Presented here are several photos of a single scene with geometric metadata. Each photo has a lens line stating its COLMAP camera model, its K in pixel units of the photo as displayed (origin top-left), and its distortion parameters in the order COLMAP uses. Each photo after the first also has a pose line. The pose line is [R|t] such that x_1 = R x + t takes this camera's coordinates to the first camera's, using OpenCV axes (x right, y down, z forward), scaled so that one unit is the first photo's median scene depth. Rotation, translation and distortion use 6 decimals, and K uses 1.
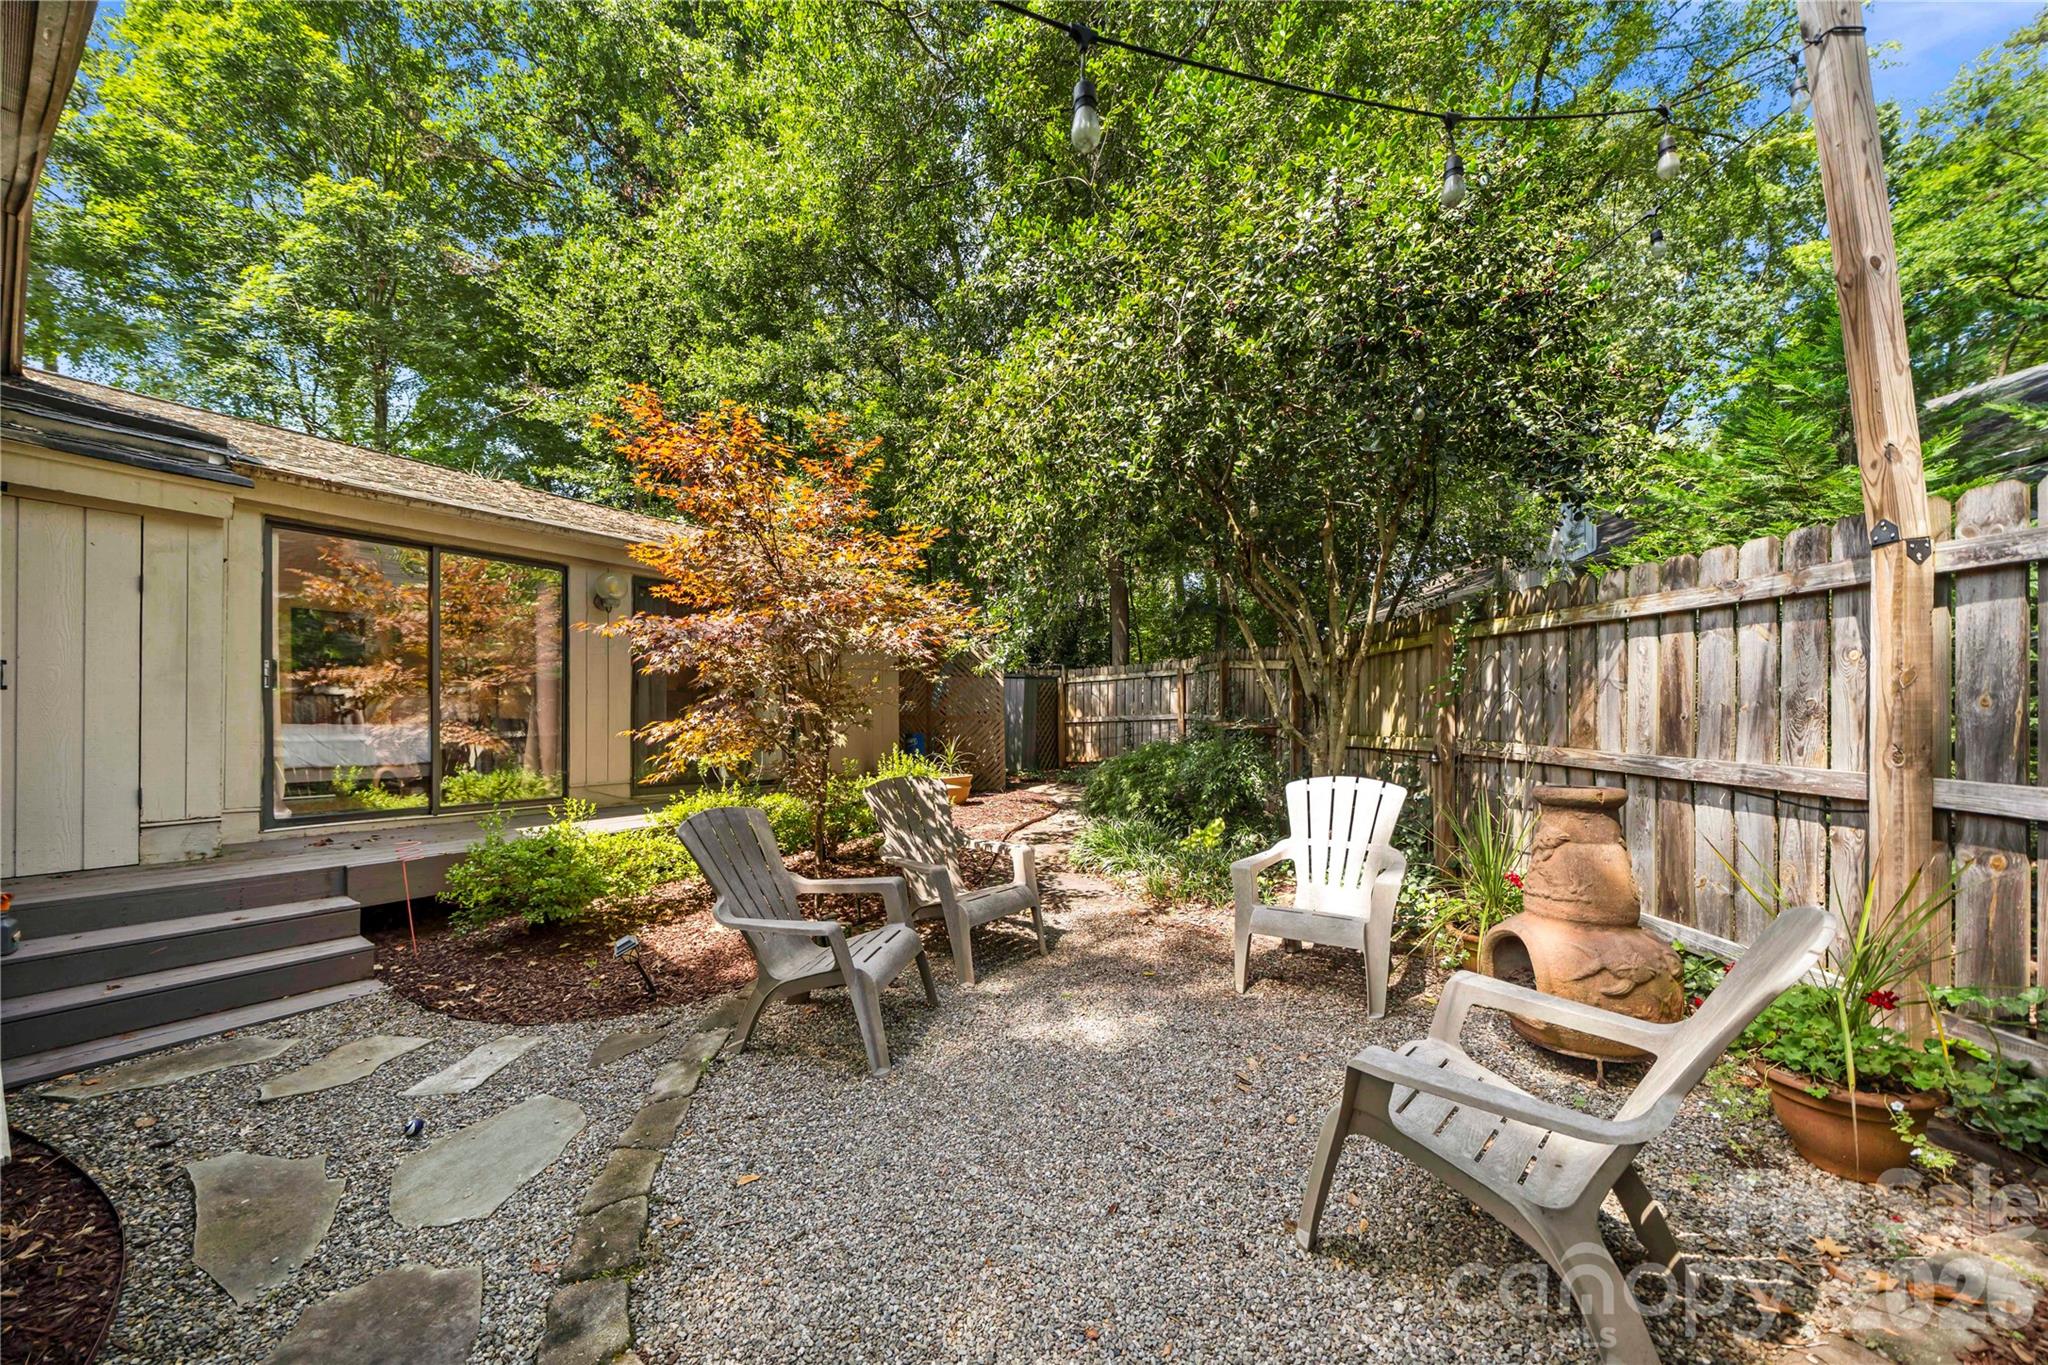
lens RADIAL K [[694.8, 0, 1023.5], [0, 694.8, 720.3], [0, 0, 1]] dist [-0.000014, -0.000019]
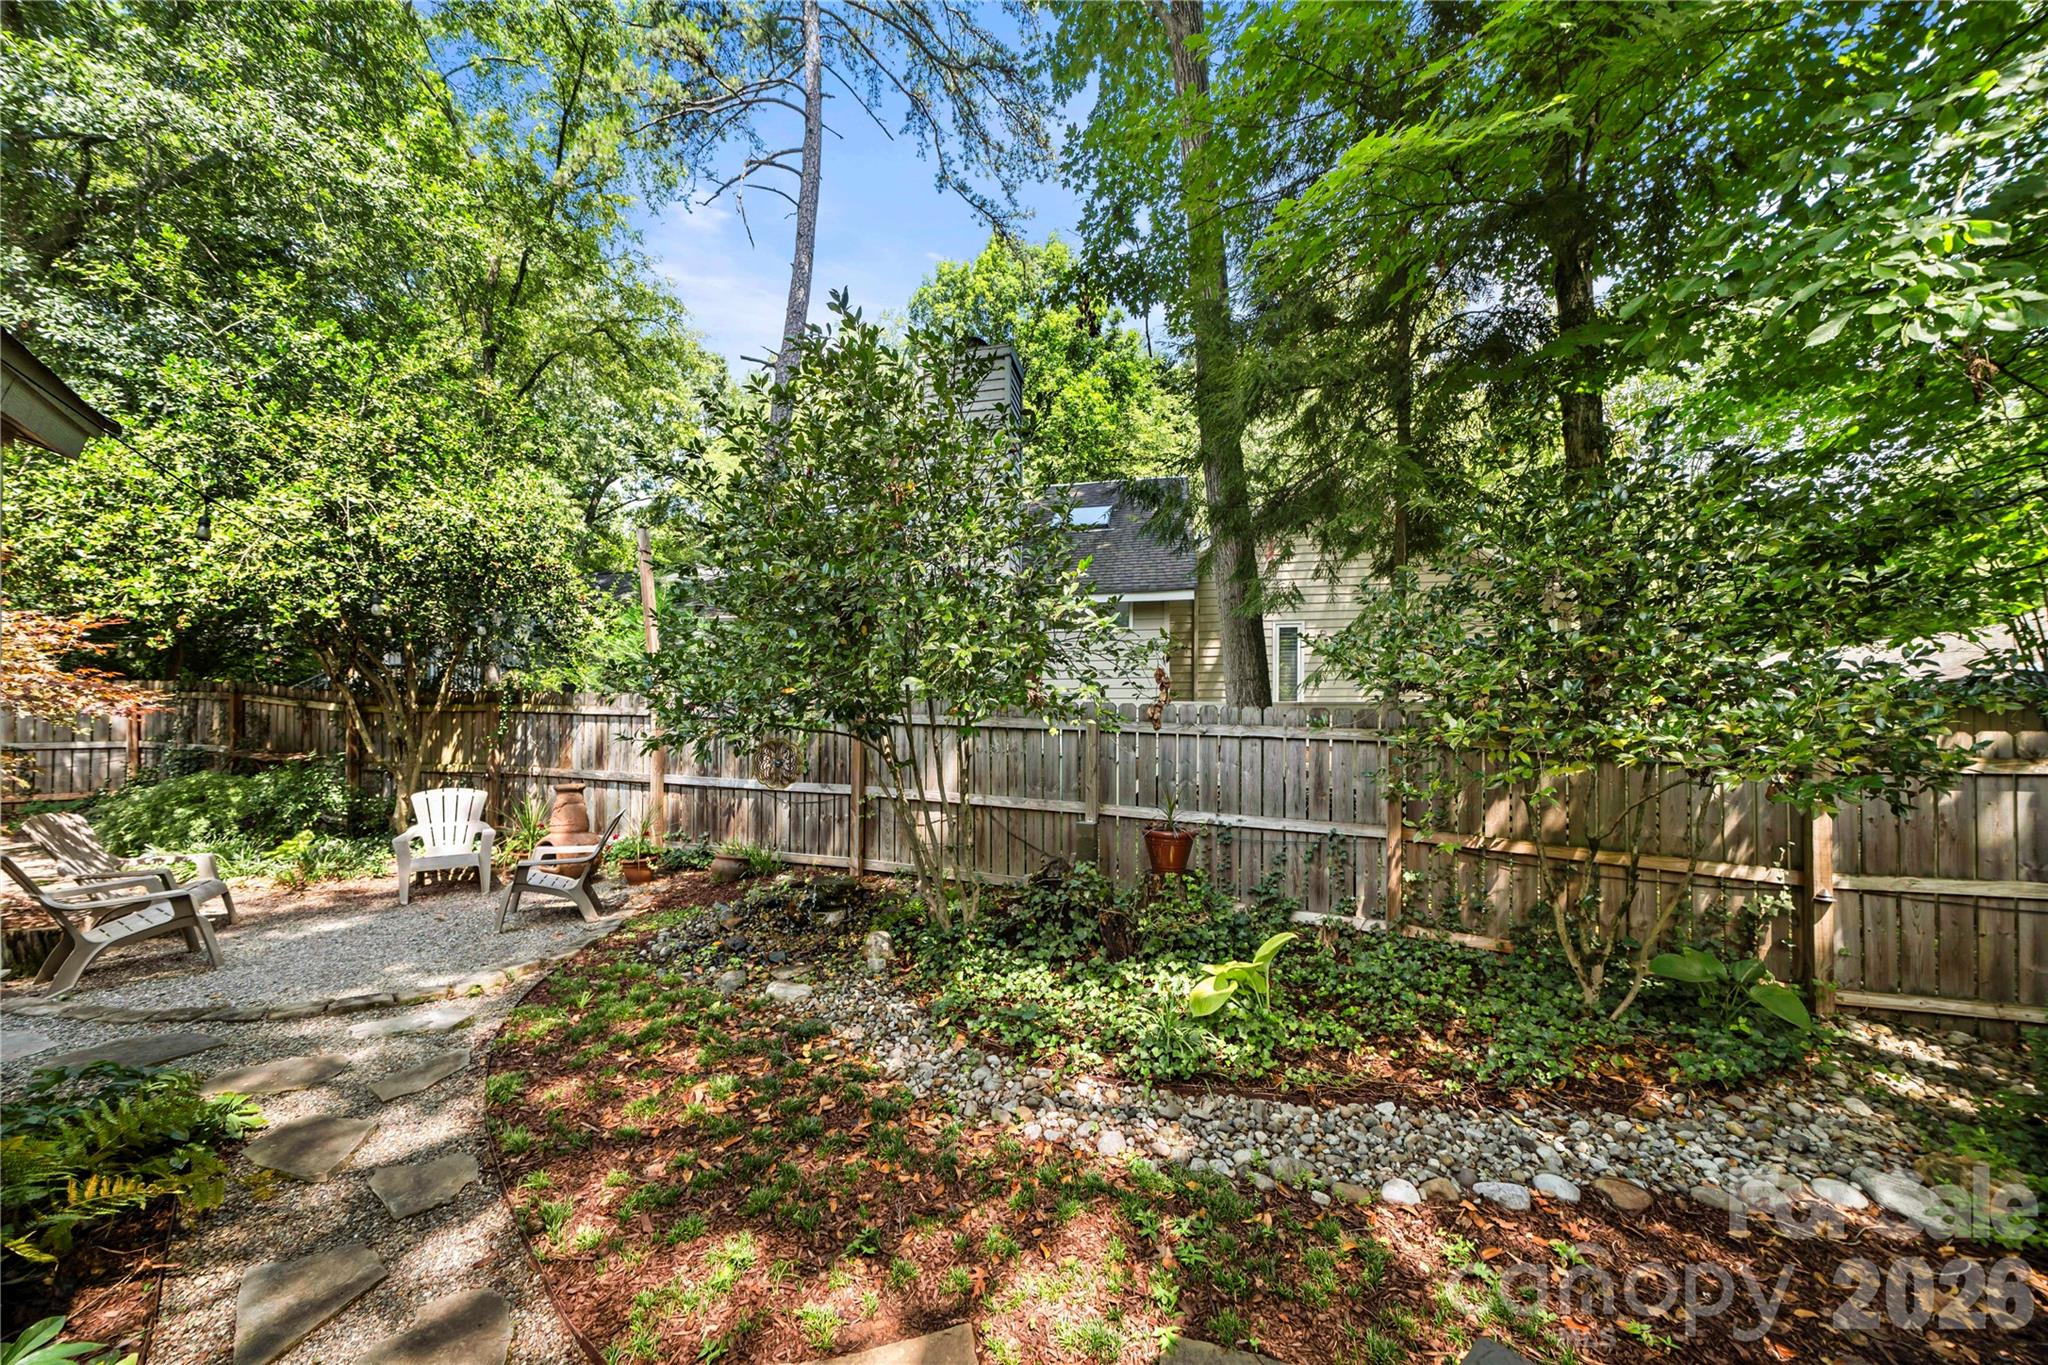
lens RADIAL K [[694.8, 0, 1023.5], [0, 694.8, 720.3], [0, 0, 1]] dist [-0.000014, -0.000019]
pose [[0.267251, 0.030840, 0.963133, -0.782833], [-0.008005, 0.999524, -0.029784, -0.048694], [-0.963594, 0.000250, 0.267371, -0.832177]]
